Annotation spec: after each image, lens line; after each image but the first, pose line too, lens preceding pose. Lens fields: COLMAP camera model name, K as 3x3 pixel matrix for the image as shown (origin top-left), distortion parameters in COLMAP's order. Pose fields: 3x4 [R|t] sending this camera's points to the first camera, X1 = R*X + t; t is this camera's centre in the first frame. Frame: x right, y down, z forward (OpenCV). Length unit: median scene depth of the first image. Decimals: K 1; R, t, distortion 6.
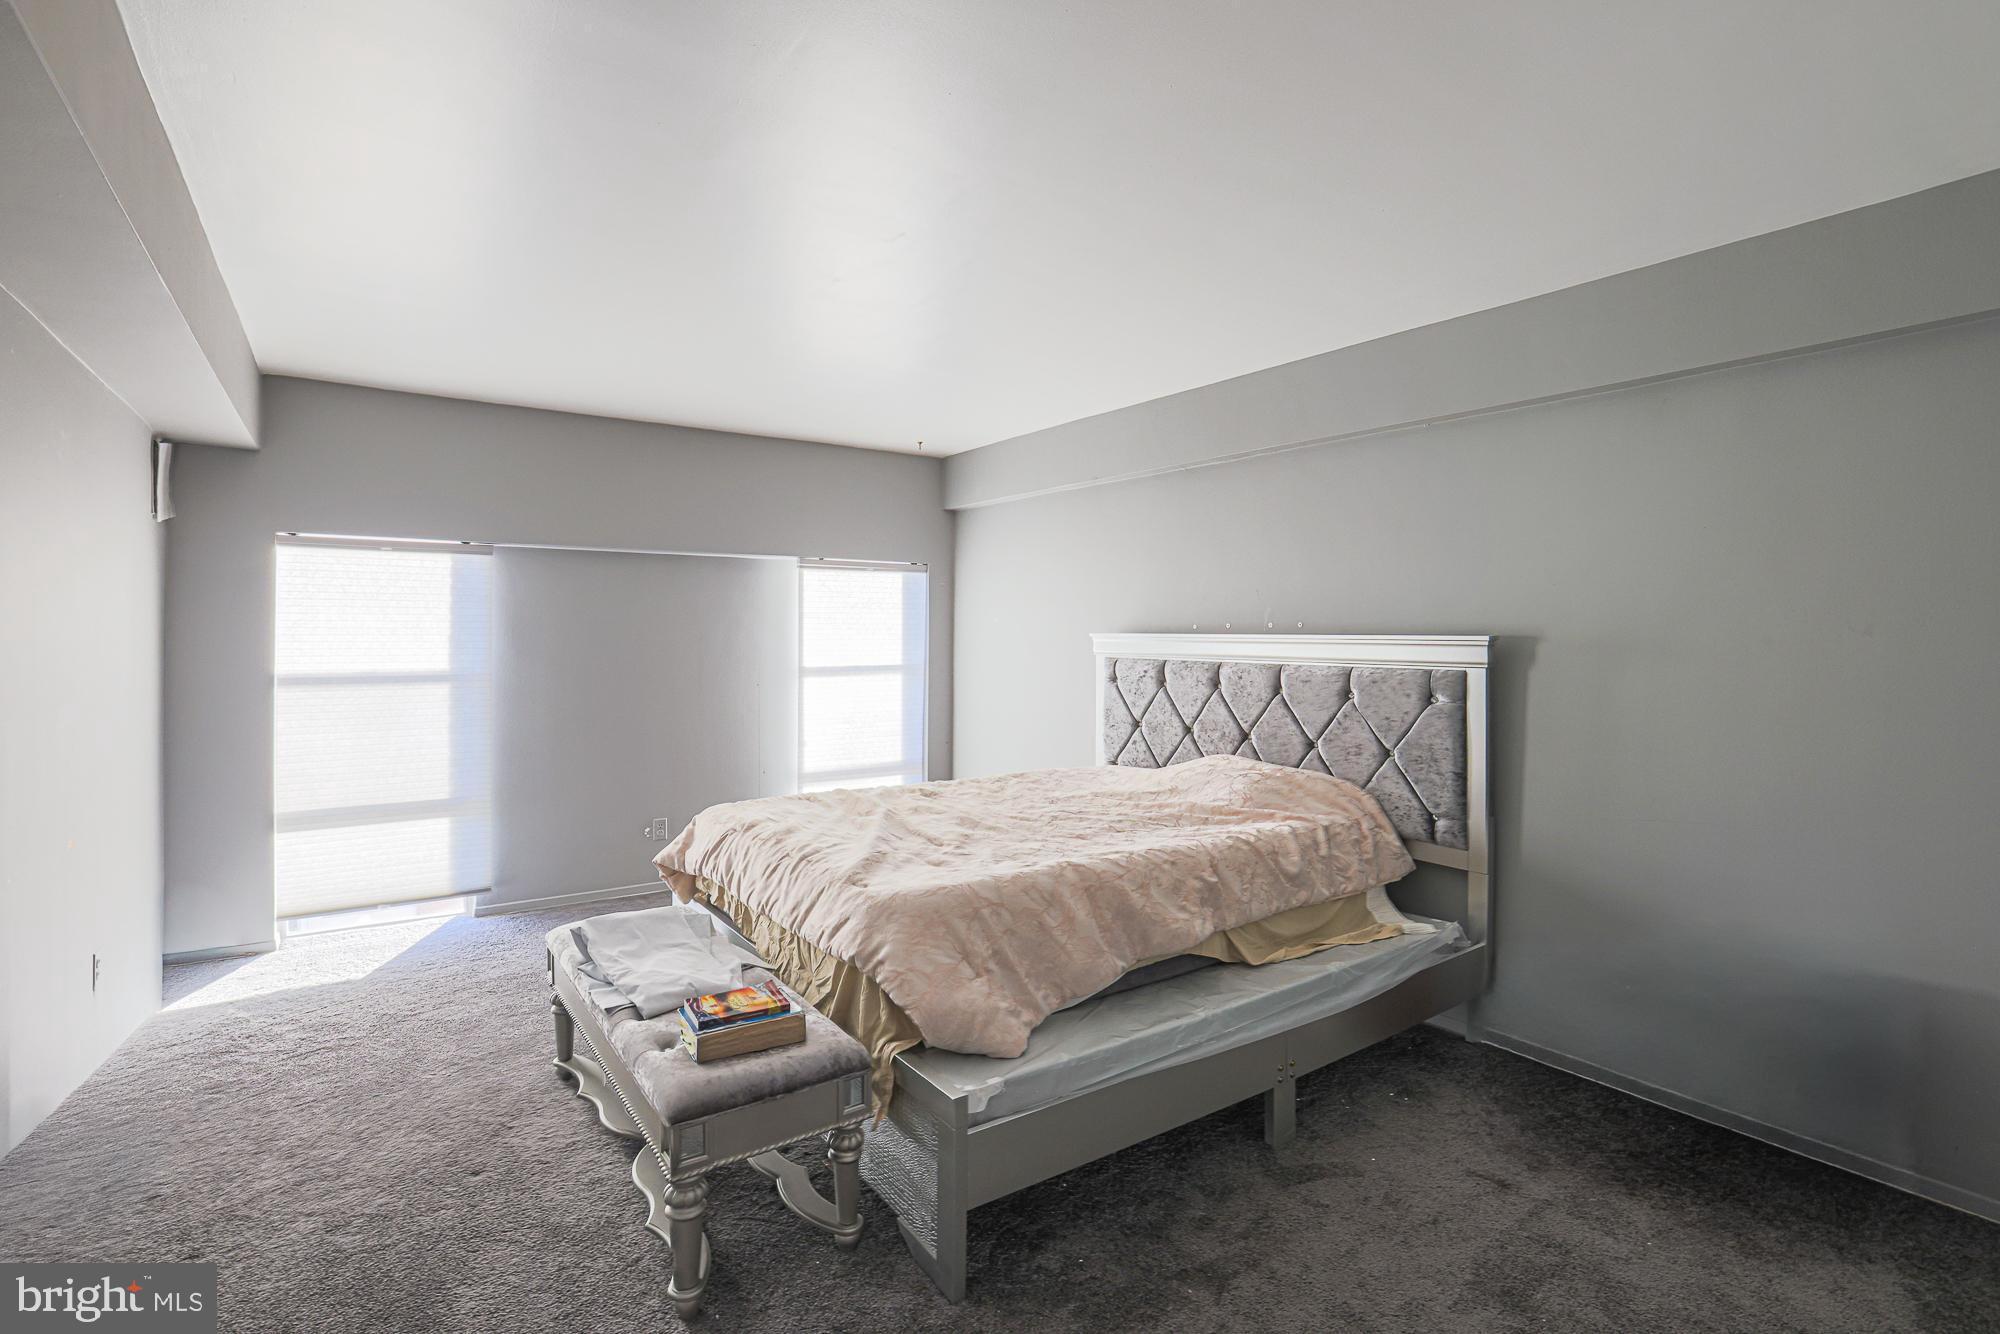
lens RADIAL K [[967.7, 0, 993.3], [0, 967.7, 654.1], [0, 0, 1]] dist [-0.056383, 0.025643]
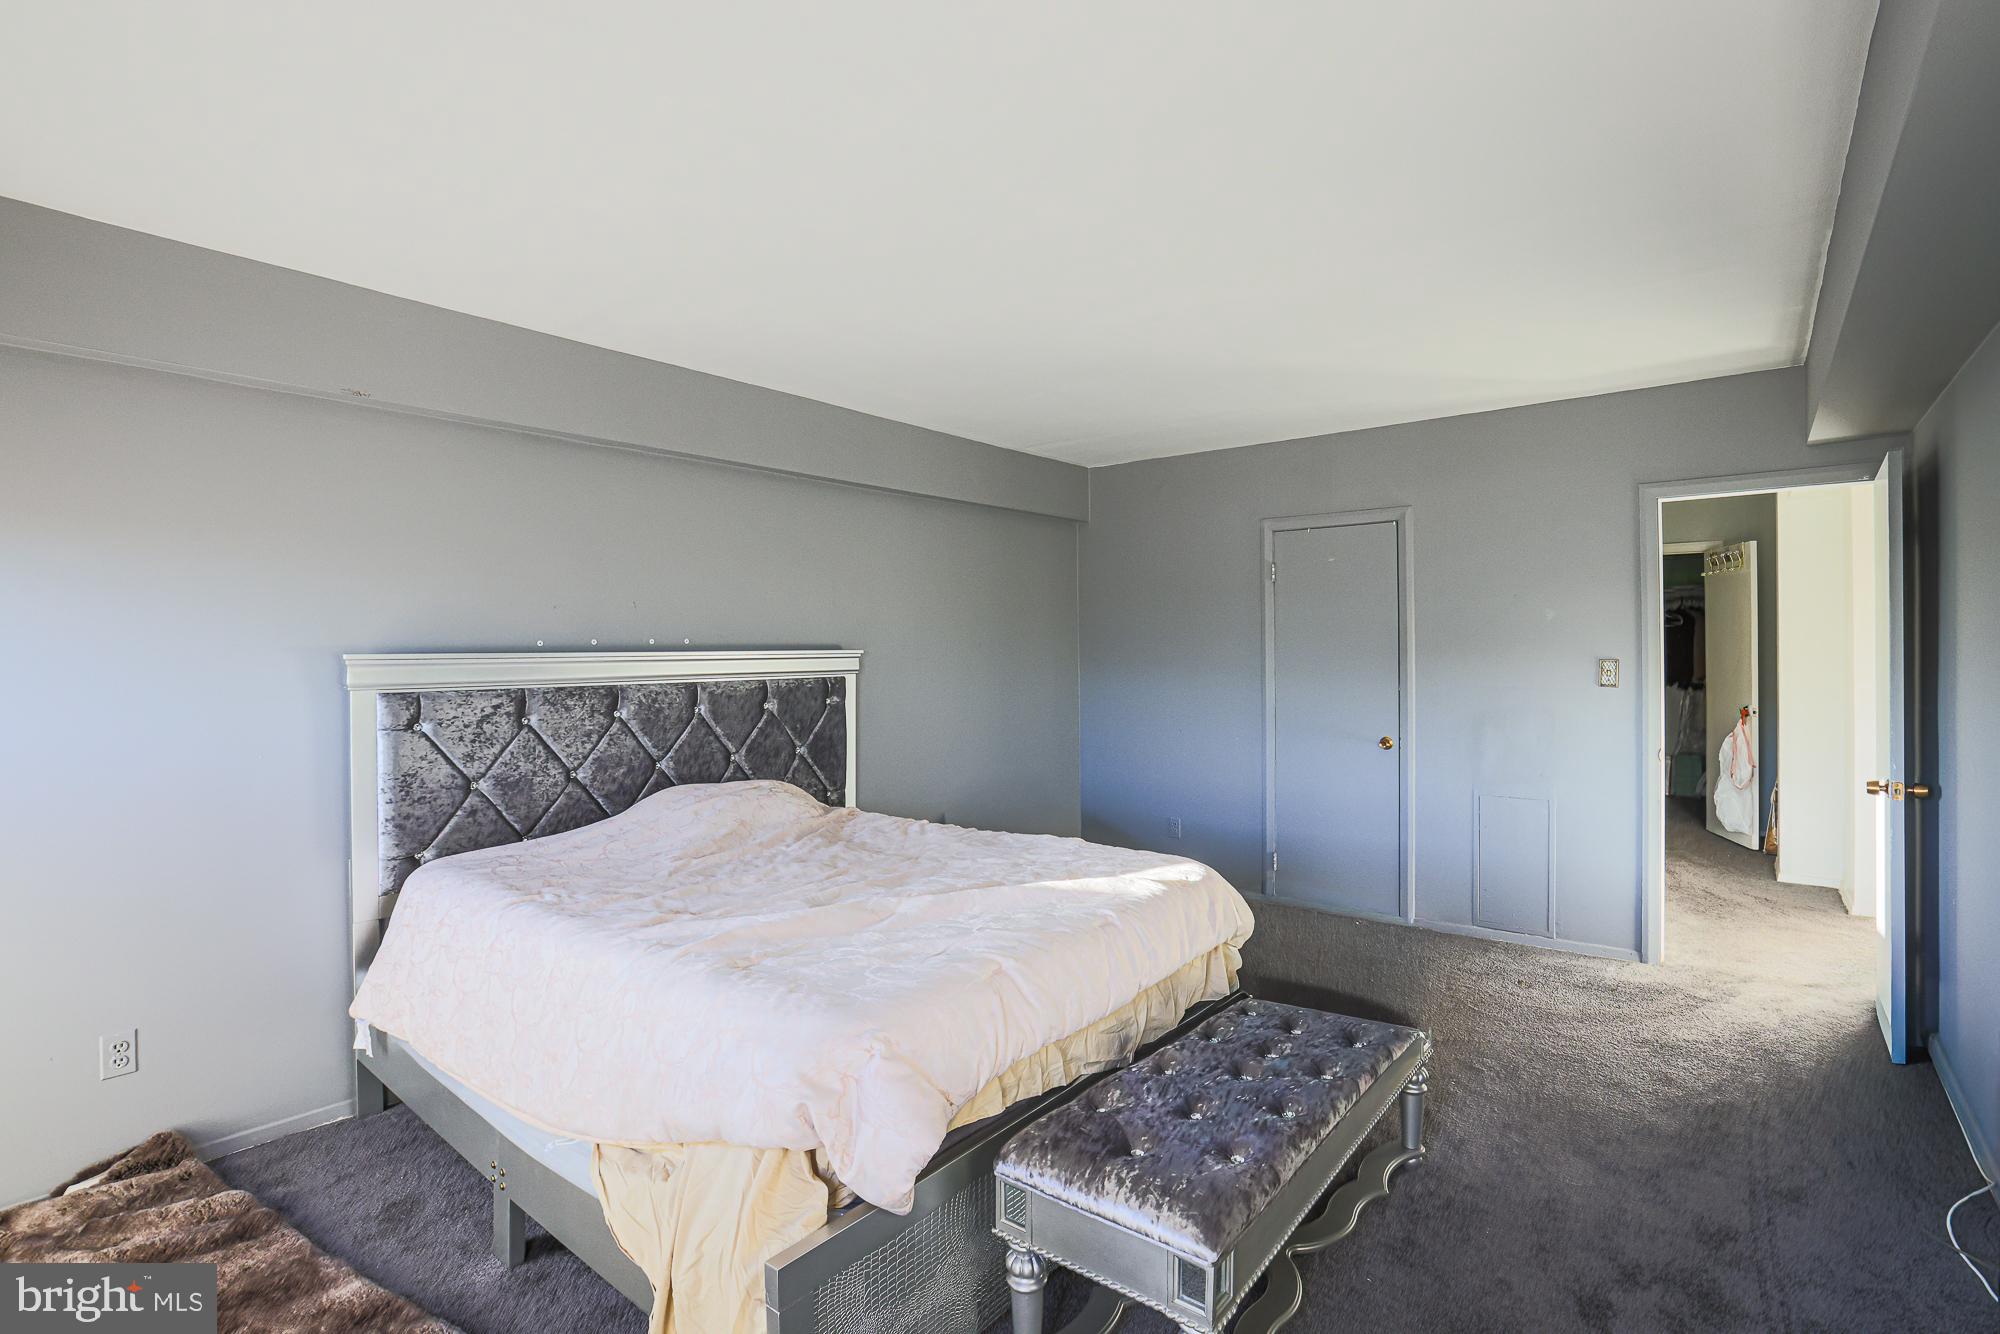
lens RADIAL K [[967.7, 0, 993.3], [0, 967.7, 654.1], [0, 0, 1]] dist [-0.056383, 0.025643]
pose [[-0.309573, -0.006112, 0.950856, -0.715816], [0.029329, 0.999442, 0.015973, -0.024405], [-0.950423, 0.032832, -0.309221, 1.006758]]
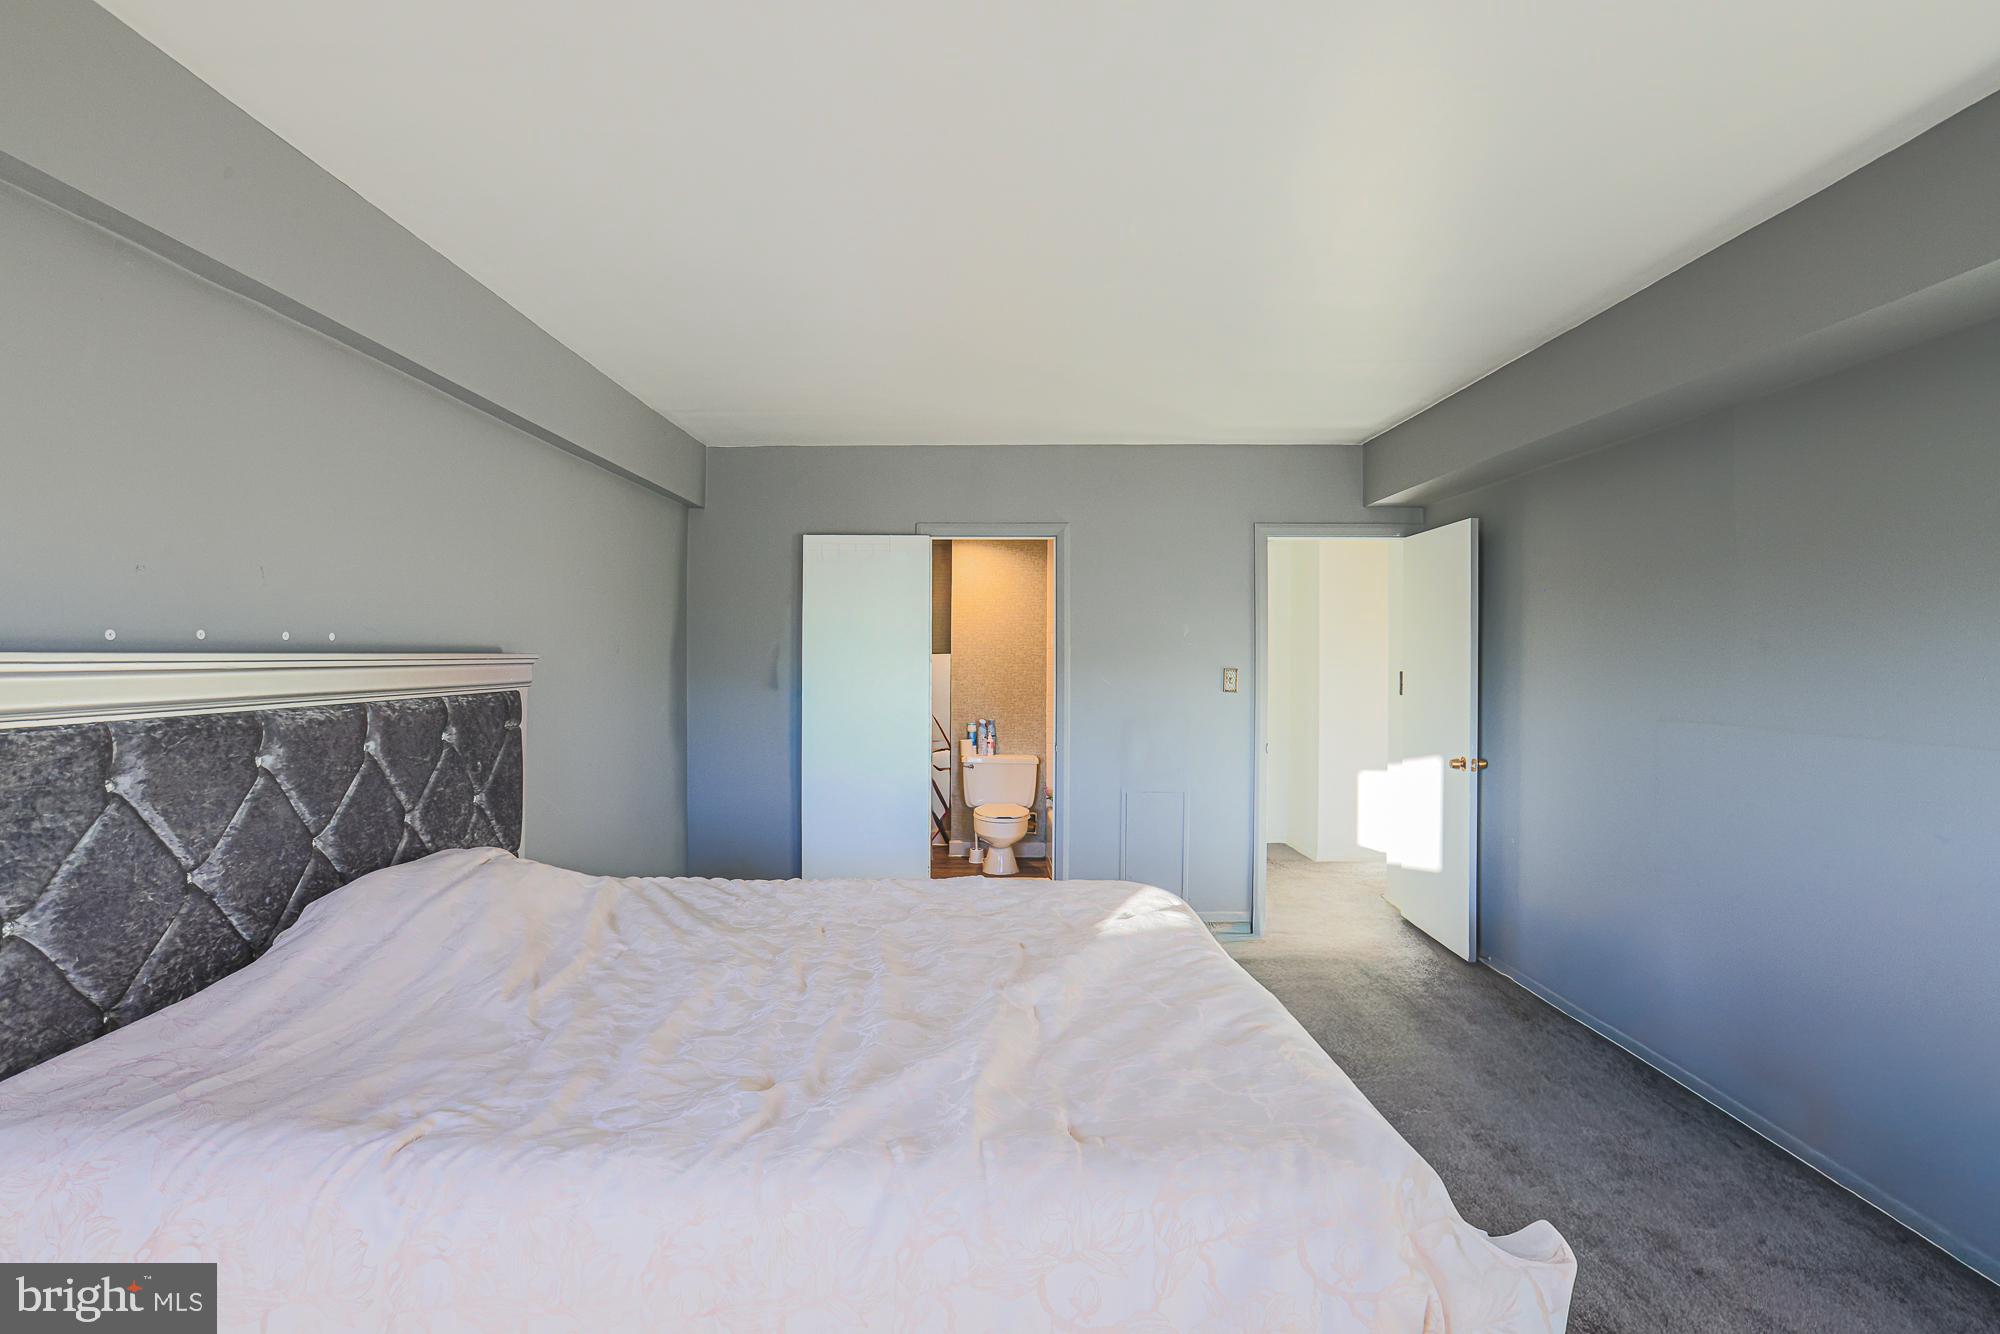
lens RADIAL K [[967.7, 0, 993.3], [0, 967.7, 654.1], [0, 0, 1]] dist [-0.056383, 0.025643]
pose [[-0.831356, -0.004879, 0.555719, -0.359143], [0.007481, 0.999773, 0.019971, -0.028953], [-0.555690, 0.020760, -0.831130, 1.266026]]
